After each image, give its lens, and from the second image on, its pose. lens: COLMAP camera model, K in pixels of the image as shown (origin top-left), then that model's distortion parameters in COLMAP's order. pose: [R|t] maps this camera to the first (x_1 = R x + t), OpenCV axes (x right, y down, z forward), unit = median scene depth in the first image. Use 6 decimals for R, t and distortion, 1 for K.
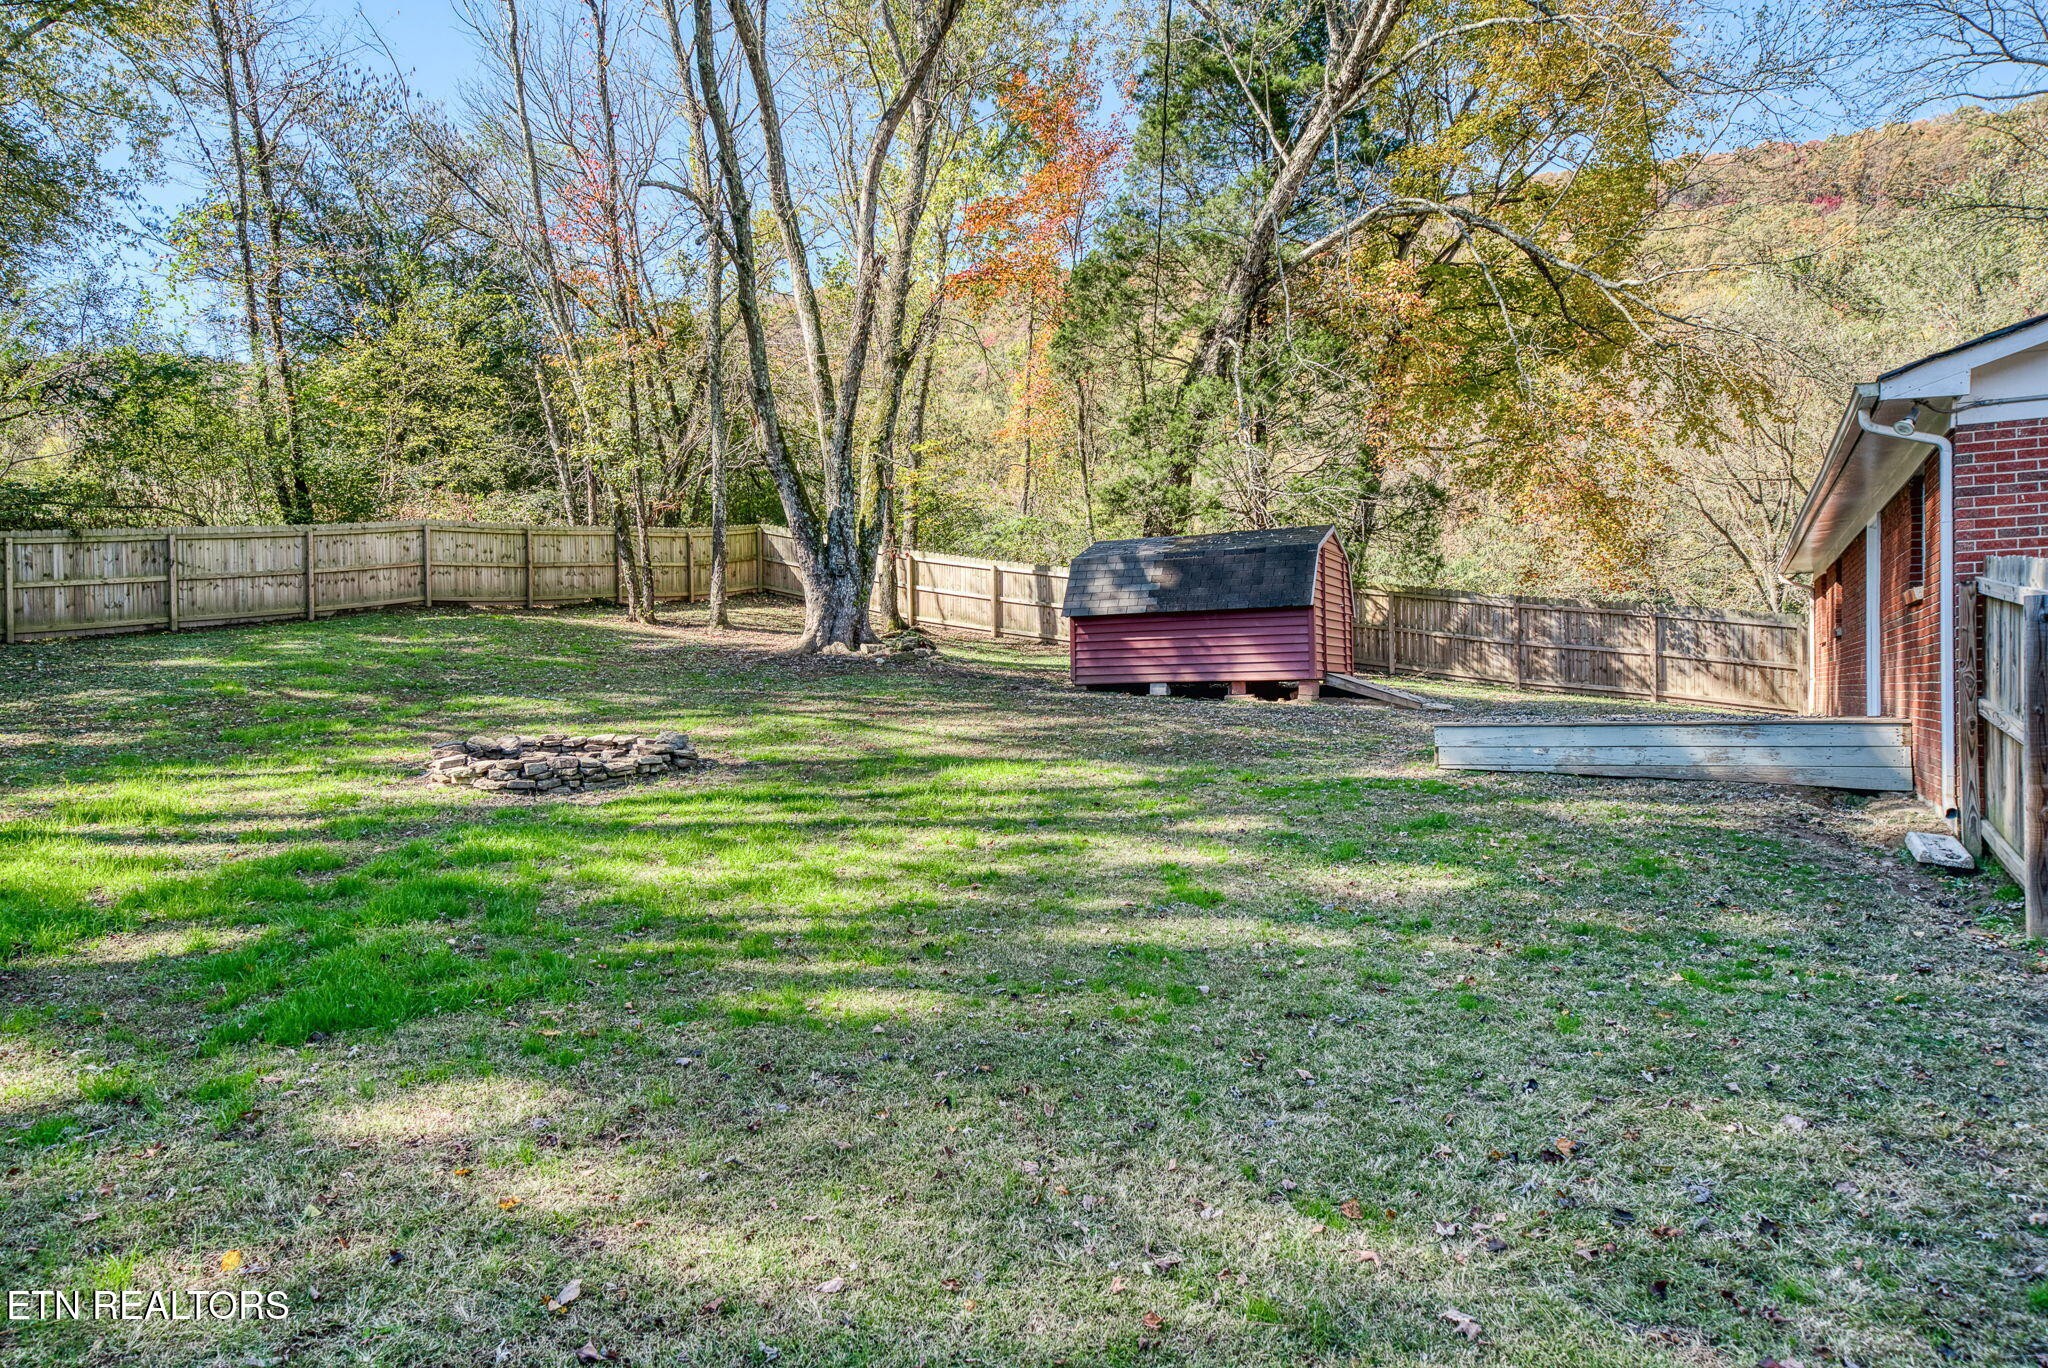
lens RADIAL K [[1401.5, 0, 1017.9], [0, 1401.5, 666.1], [0, 0, 1]] dist [0.045734, 0.005271]
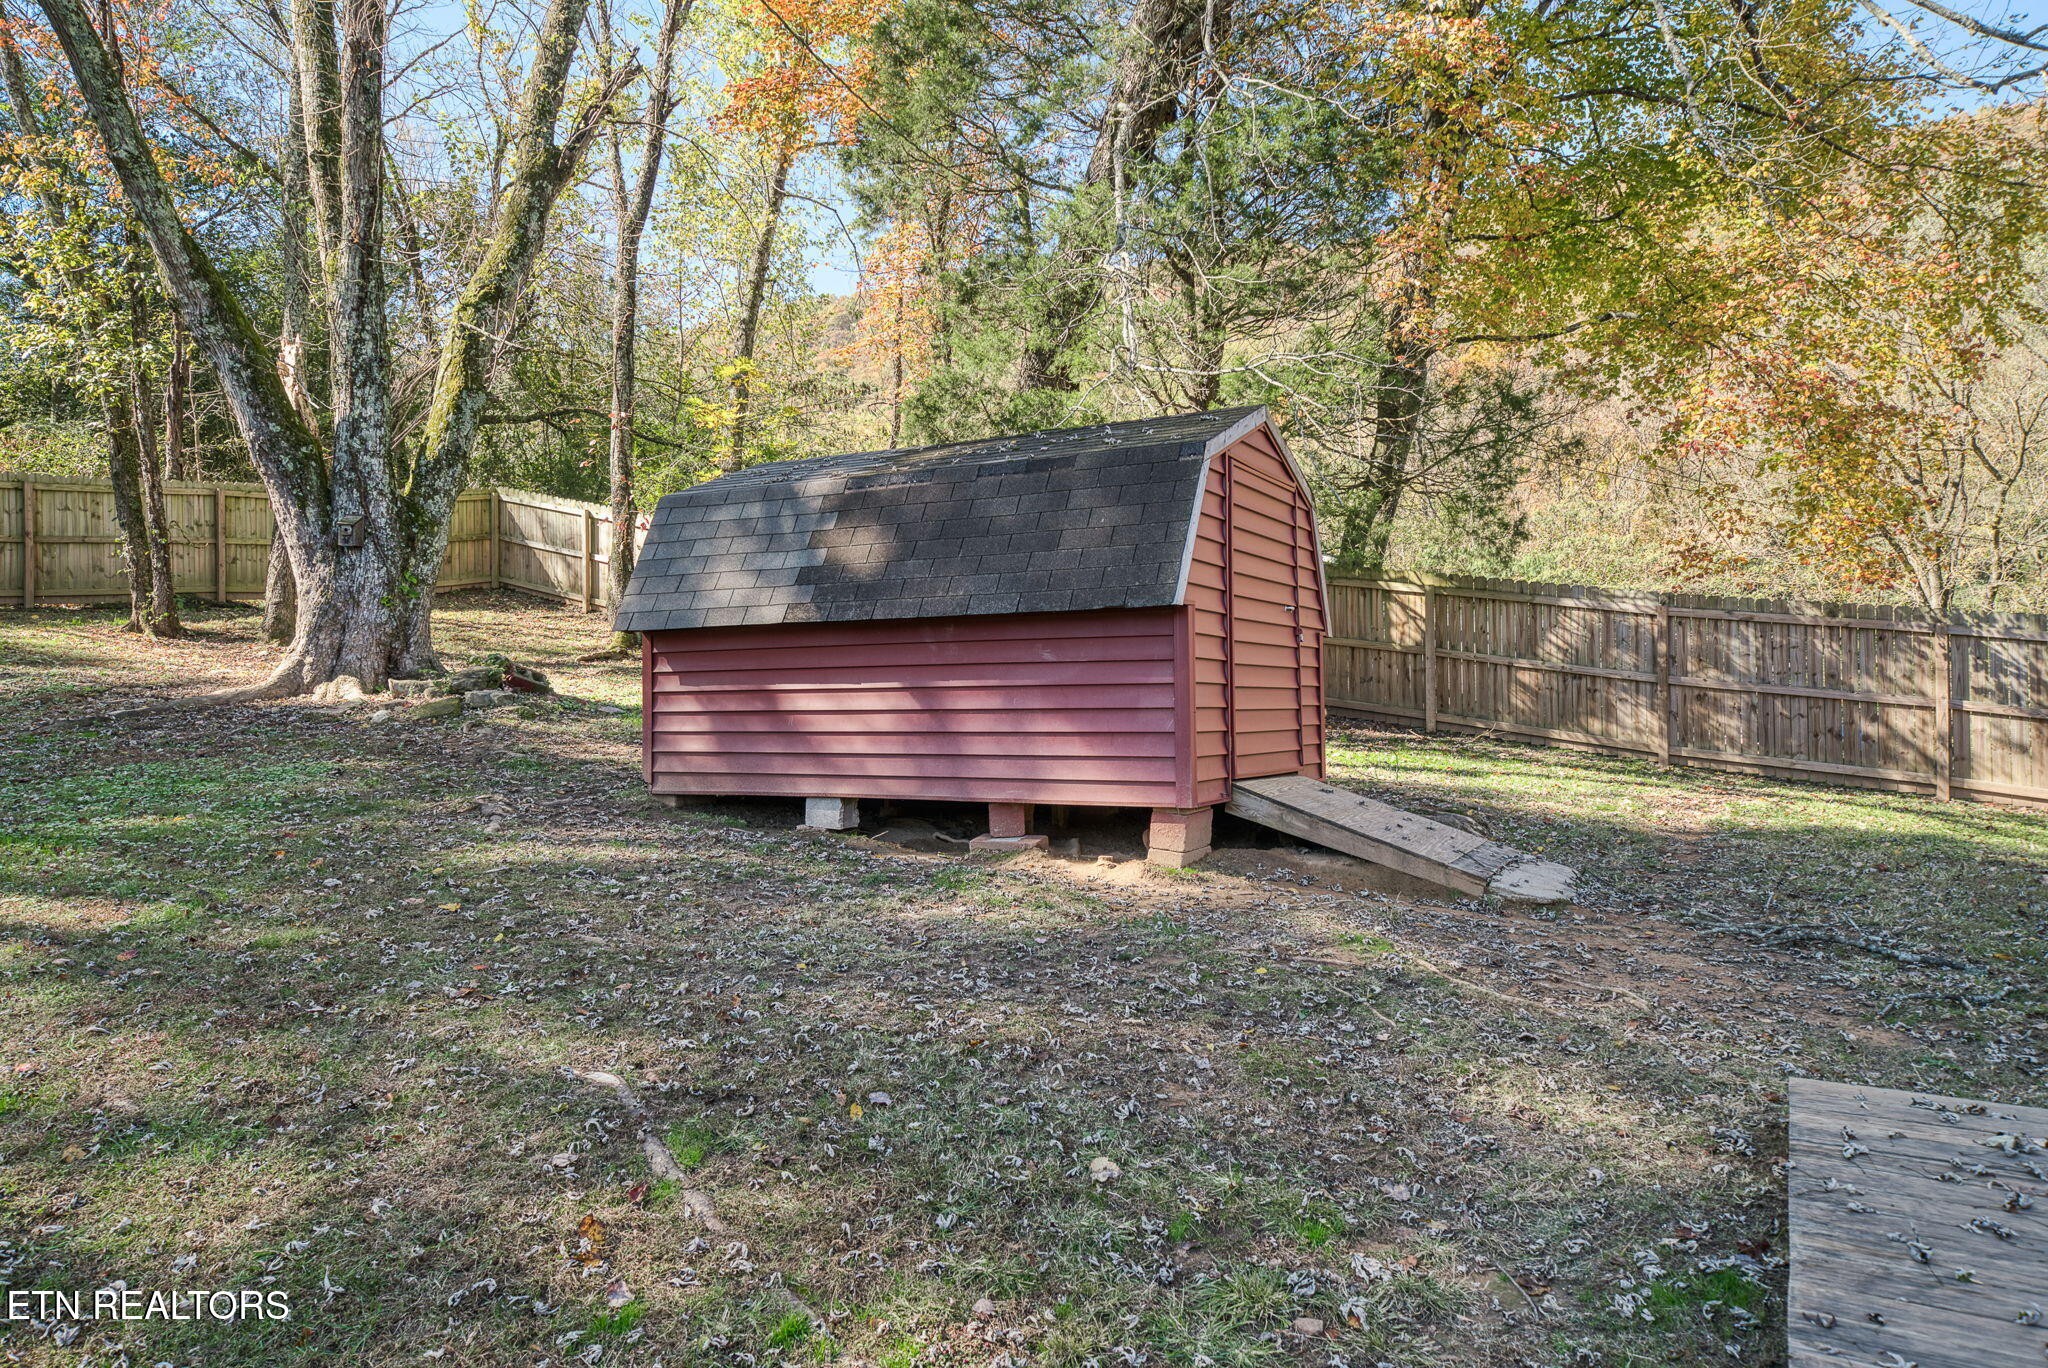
lens RADIAL K [[1401.5, 0, 1022.5], [0, 1401.5, 676.4], [0, 0, 1]] dist [0.045734, 0.005271]
pose [[0.999285, 0.005464, -0.037409, 0.134991], [-0.005372, 0.999982, 0.002555, -0.019002], [0.037423, -0.002352, 0.999297, 0.471366]]
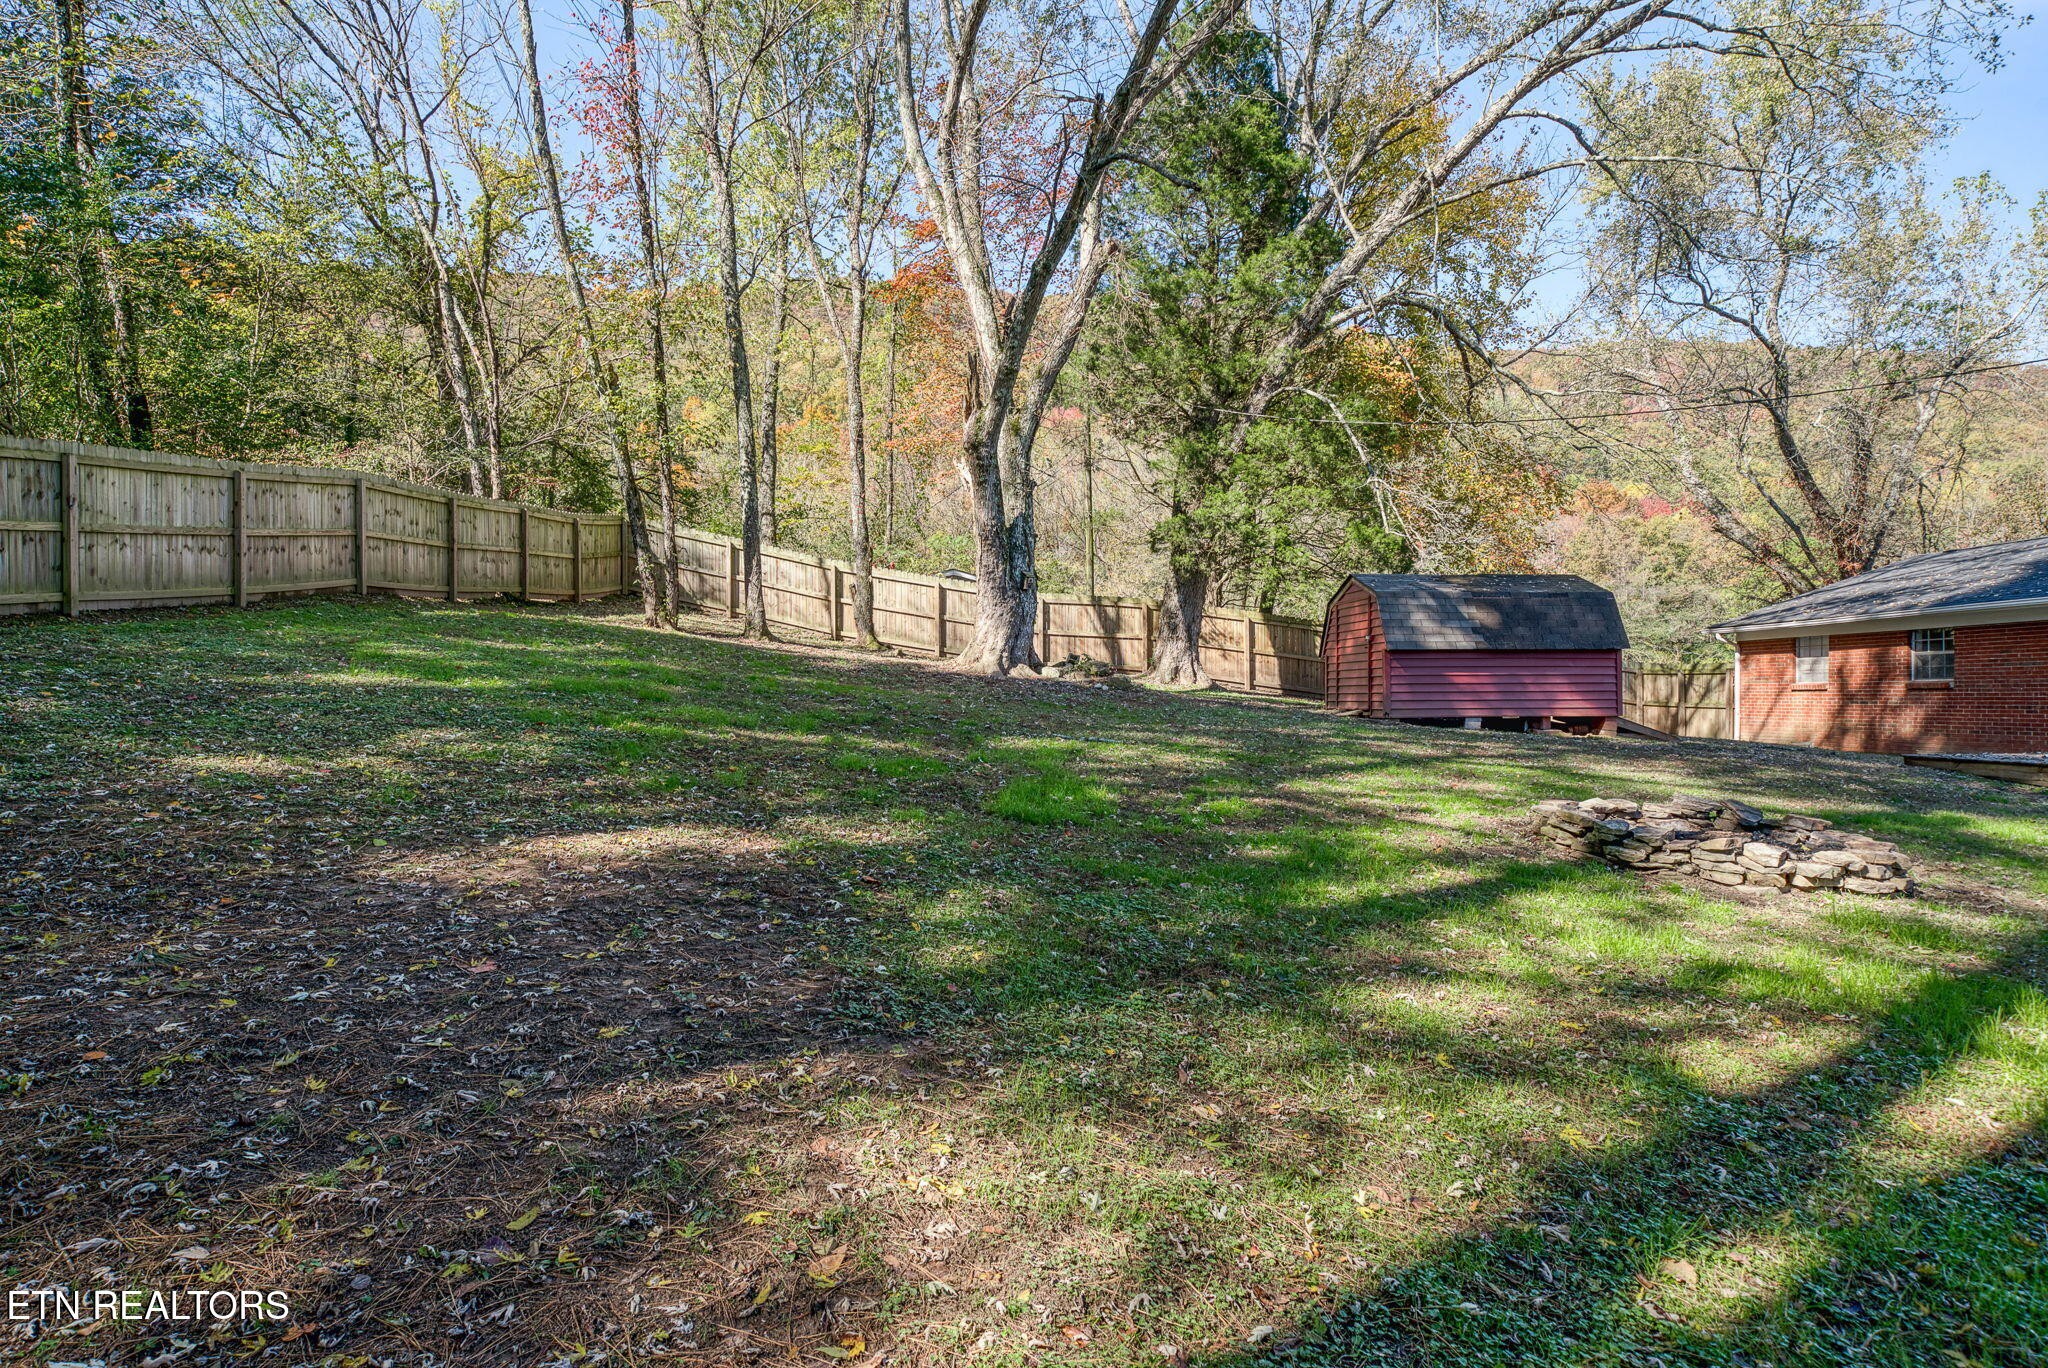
lens RADIAL K [[1129.4, 0, 1040.4], [0, 1129.4, 685.7], [0, 0, 1]] dist [0.011460, 0.004712]
pose [[0.835345, 0.014872, 0.549525, -0.498692], [-0.021557, 0.999751, 0.005713, -0.007163], [-0.549304, -0.016618, 0.835457, 0.370618]]
